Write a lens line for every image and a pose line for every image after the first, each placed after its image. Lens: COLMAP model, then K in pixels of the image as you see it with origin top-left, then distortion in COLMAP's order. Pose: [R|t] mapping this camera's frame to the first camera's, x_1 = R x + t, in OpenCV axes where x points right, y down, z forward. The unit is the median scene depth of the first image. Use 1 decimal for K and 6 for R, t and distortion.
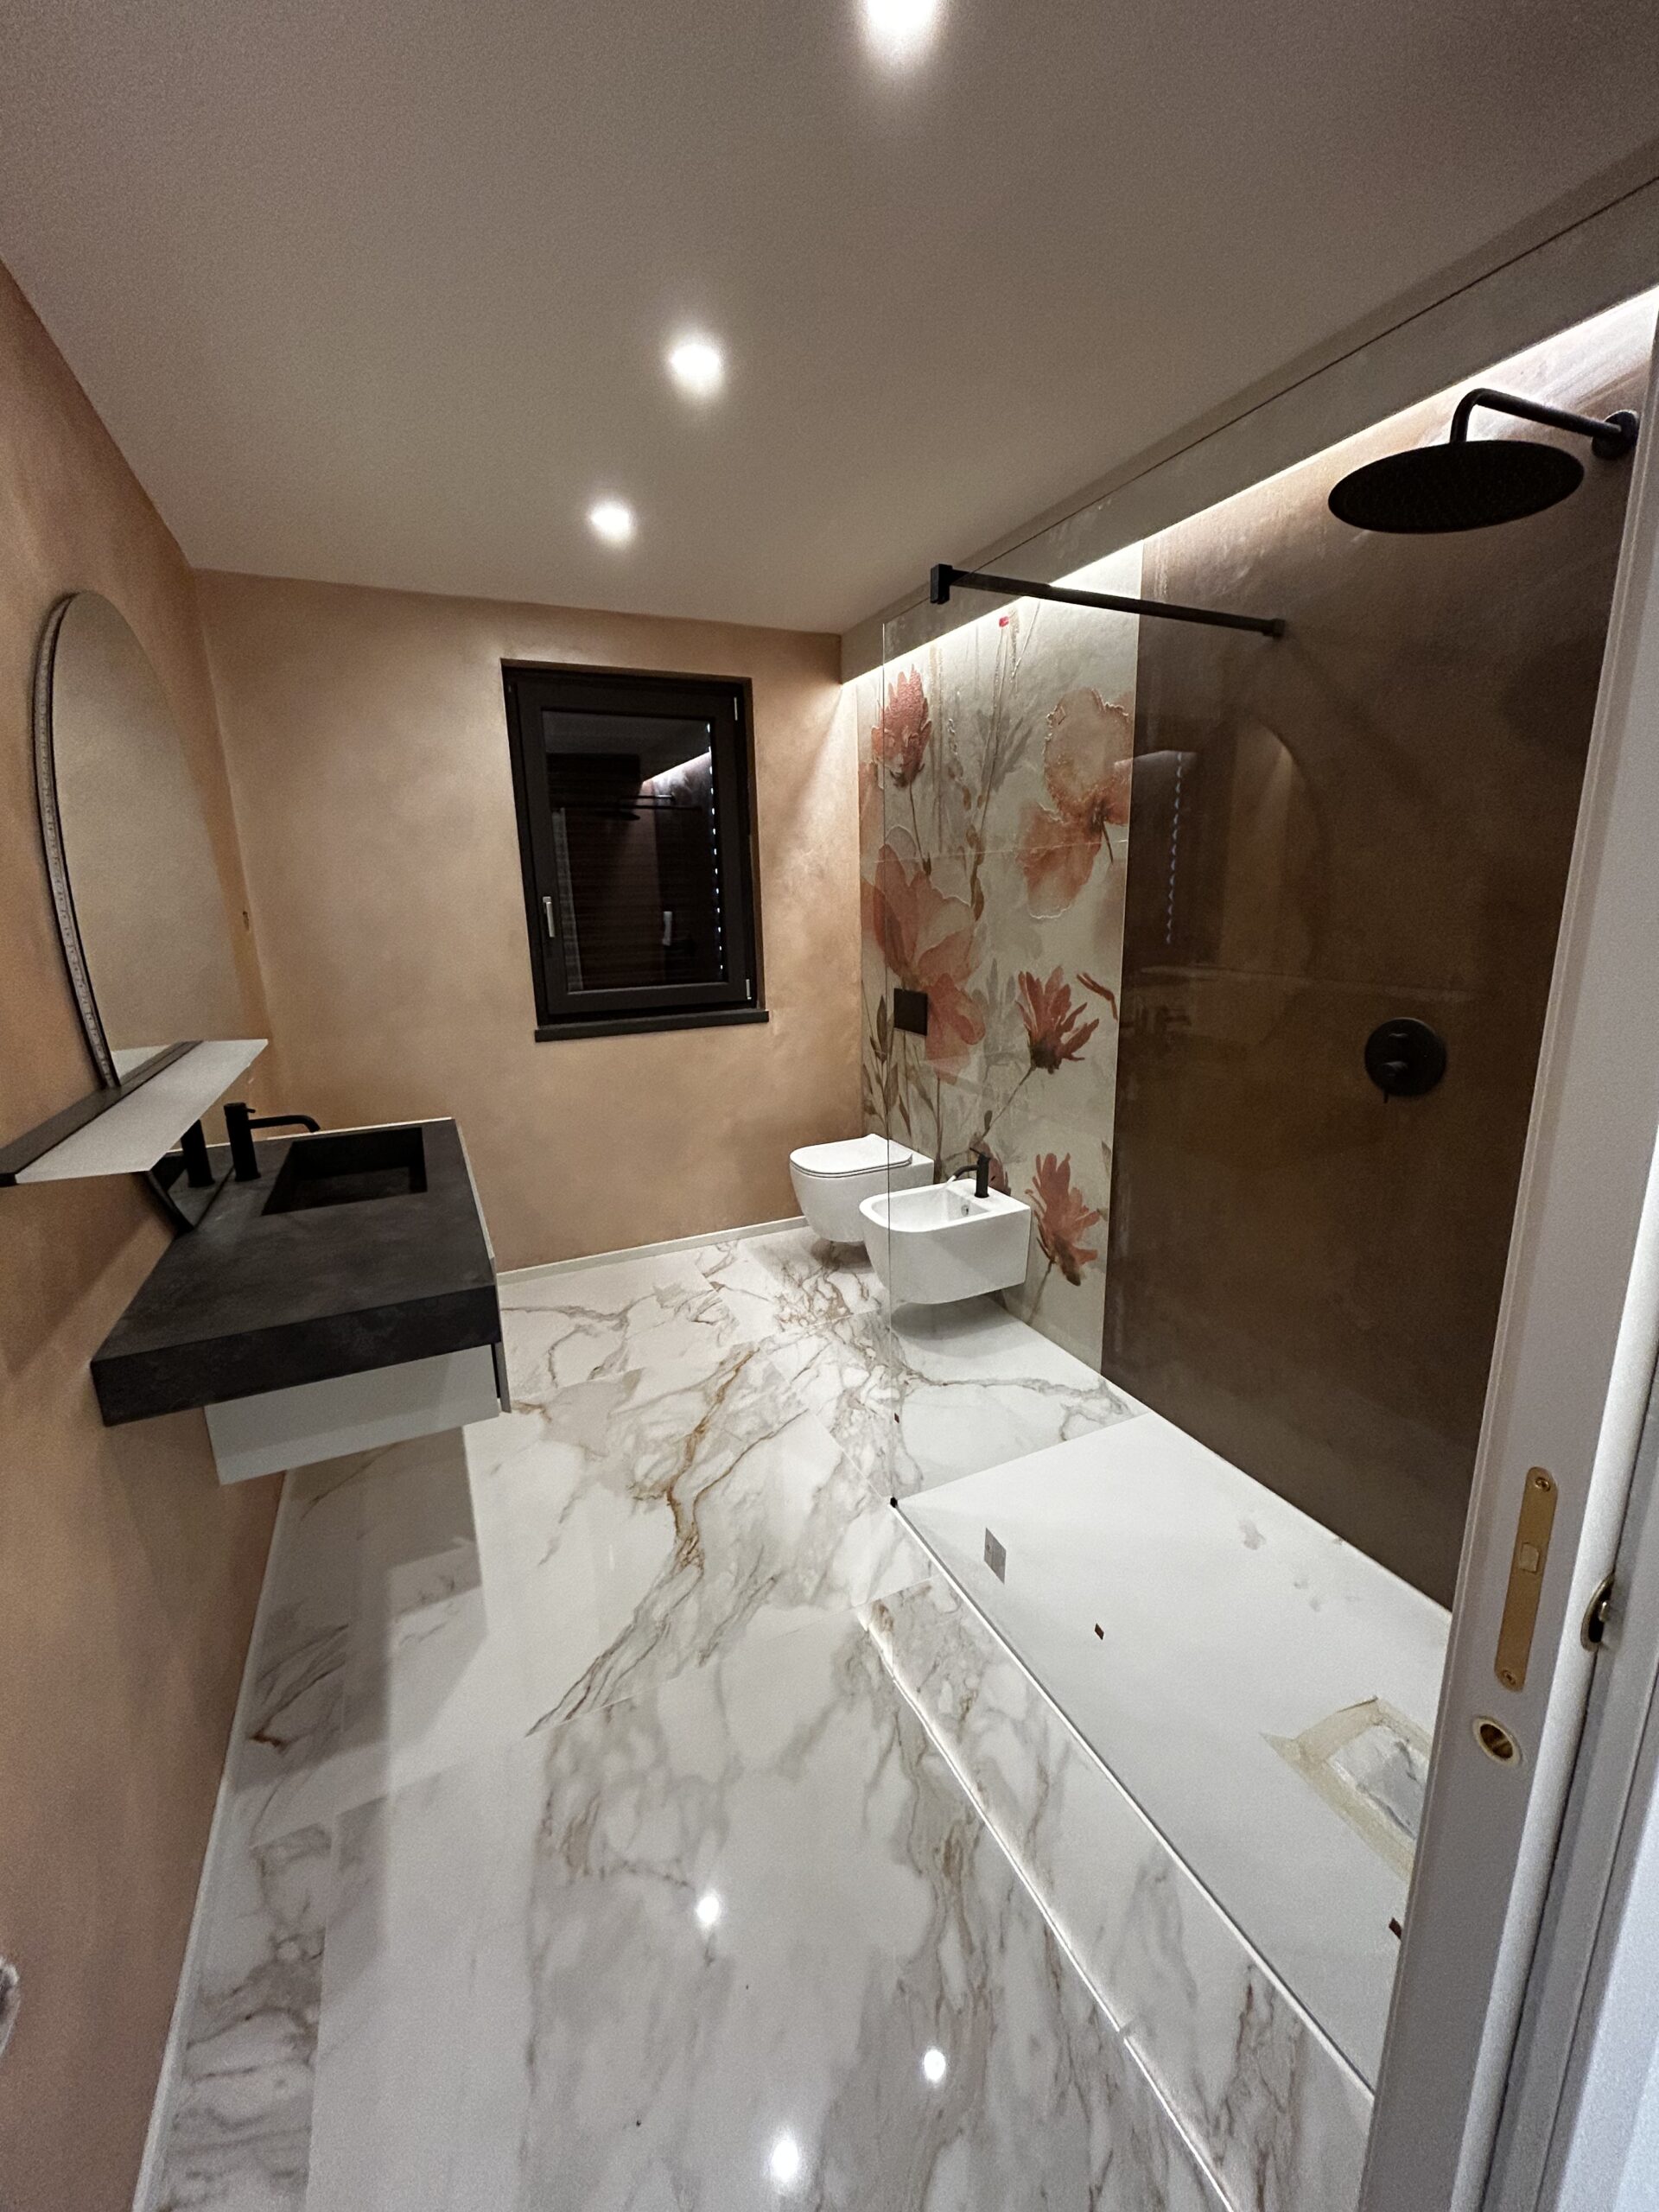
lens RADIAL K [[893.9, 0, 831.2], [0, 893.9, 1100.9], [0, 0, 1]] dist [0.000906, -0.000031]
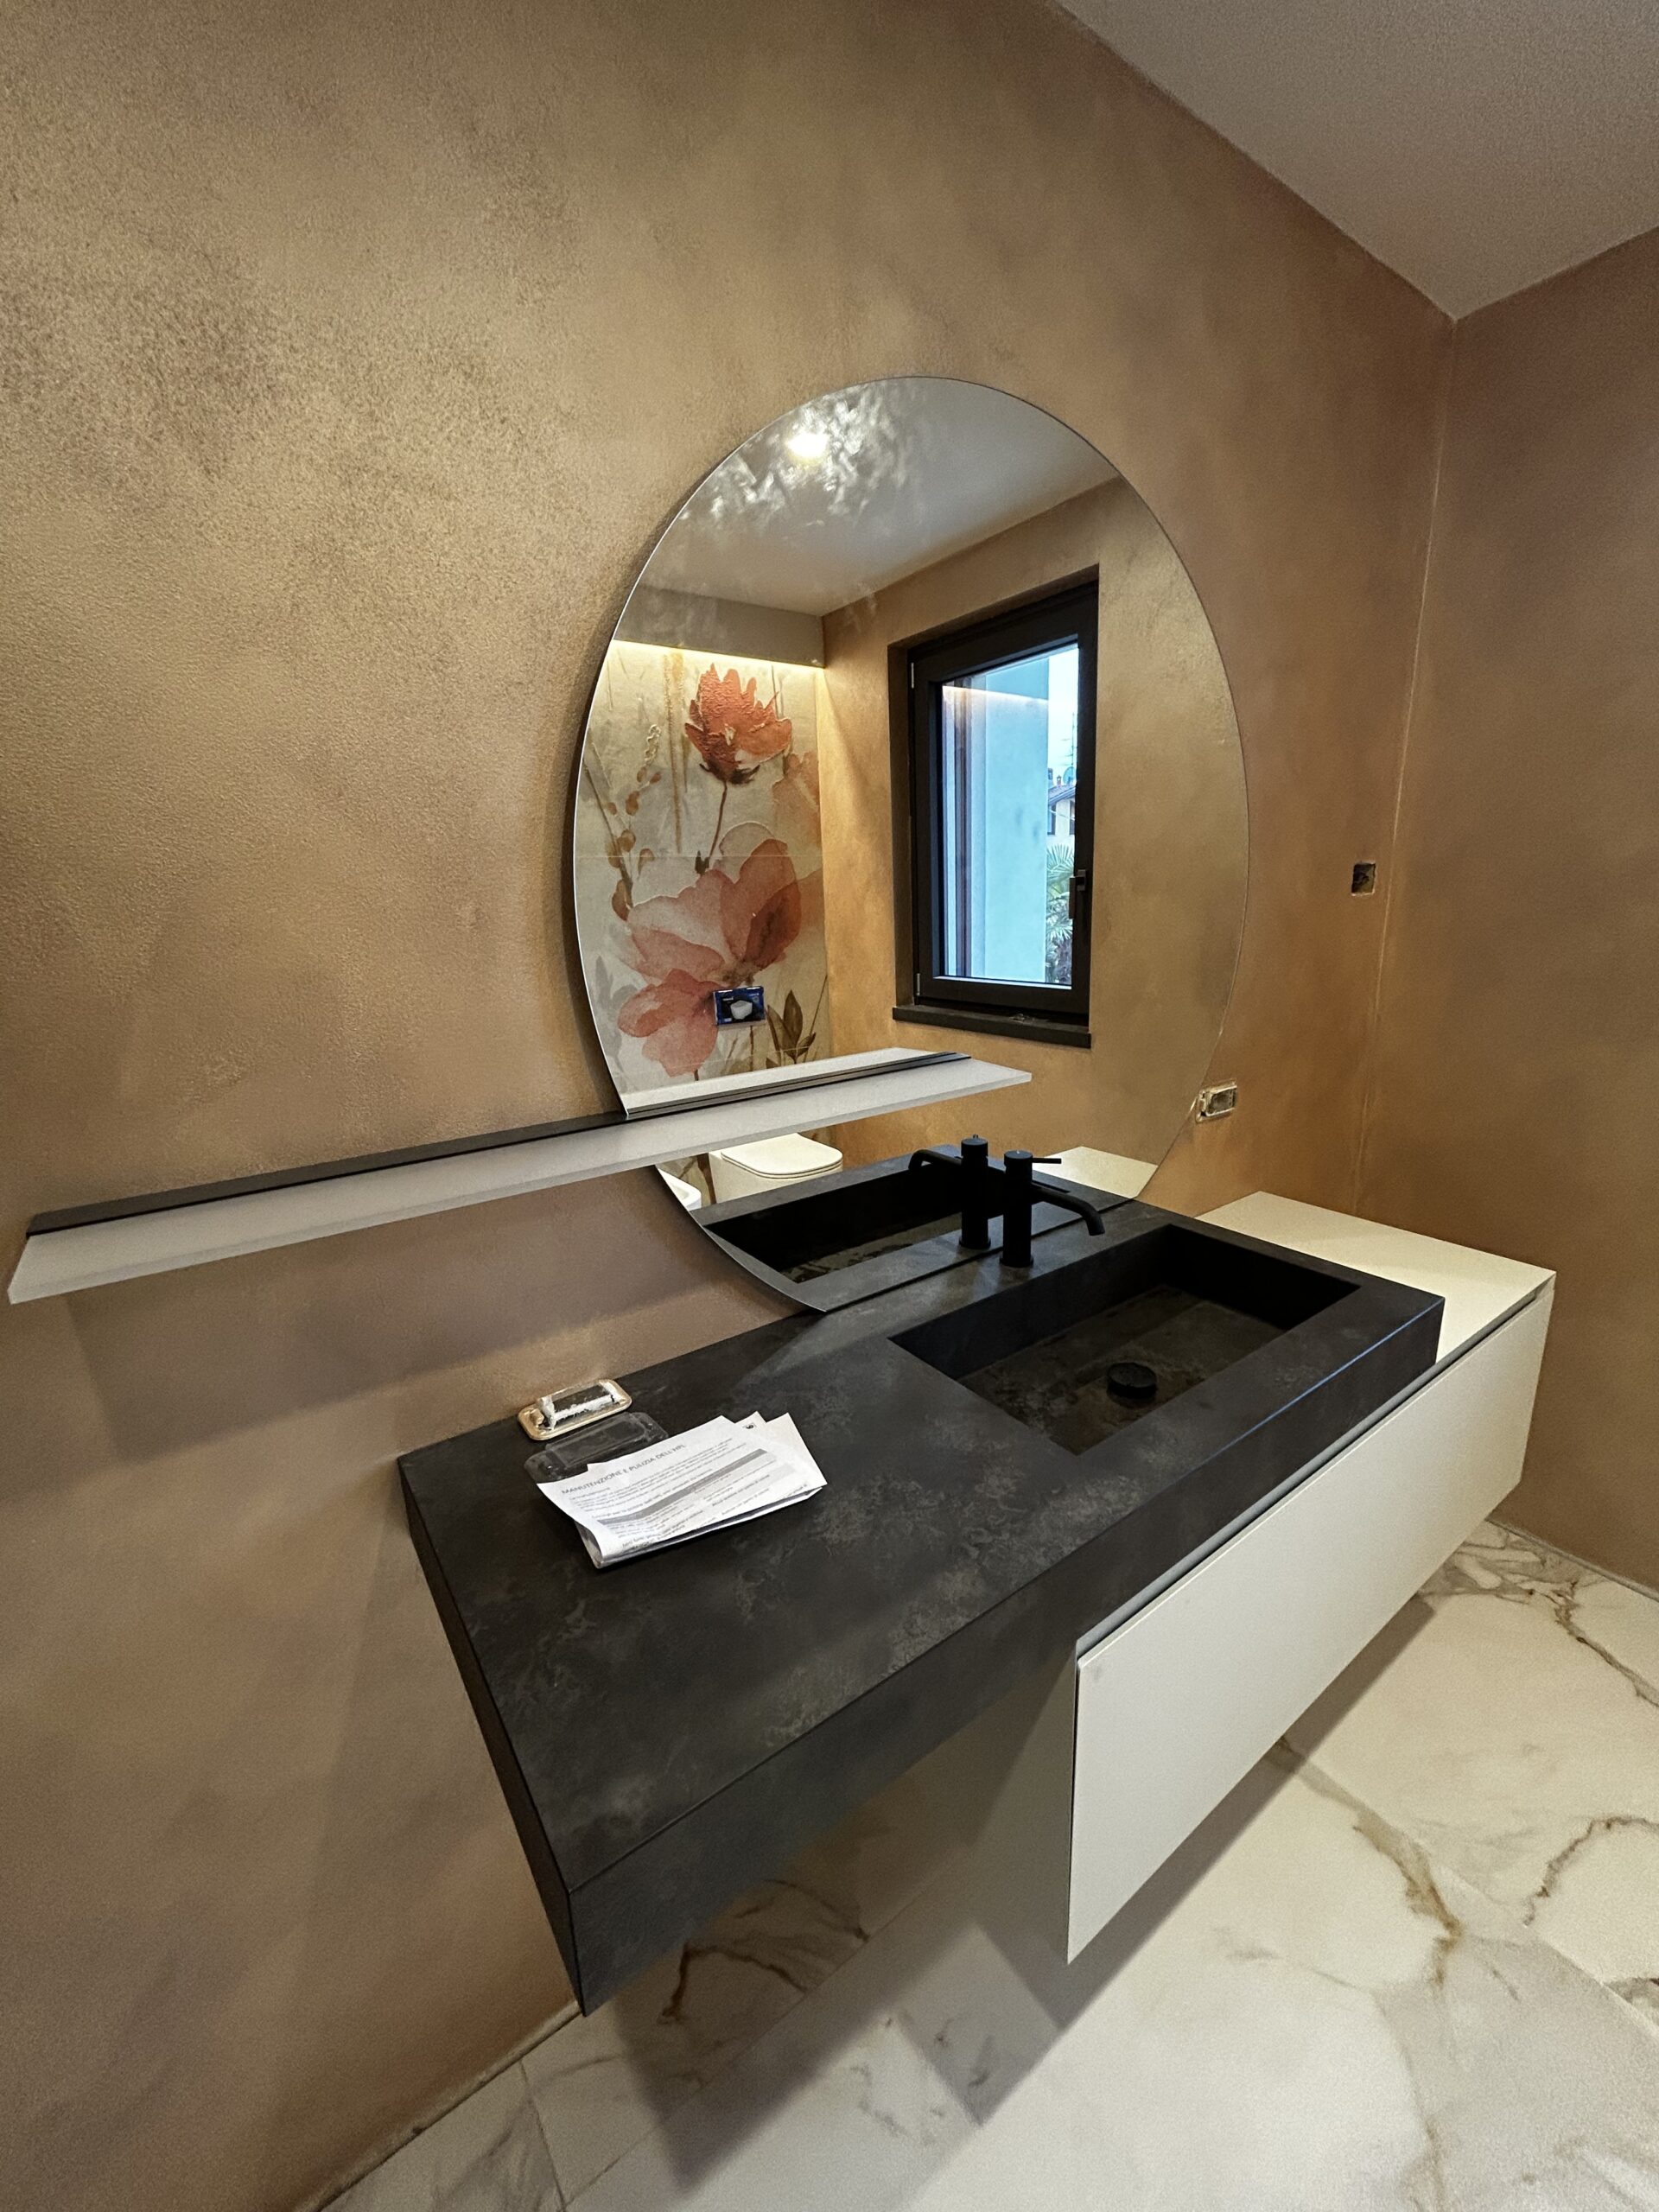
lens RADIAL K [[893.9, 0, 830.8], [0, 893.9, 1096.6], [0, 0, 1]] dist [0.000906, -0.000031]
pose [[0.175086, 0.251309, -0.951939, -0.044272], [-0.189593, 0.957384, 0.217875, -0.115590], [0.966126, 0.142334, 0.215271, 0.521672]]
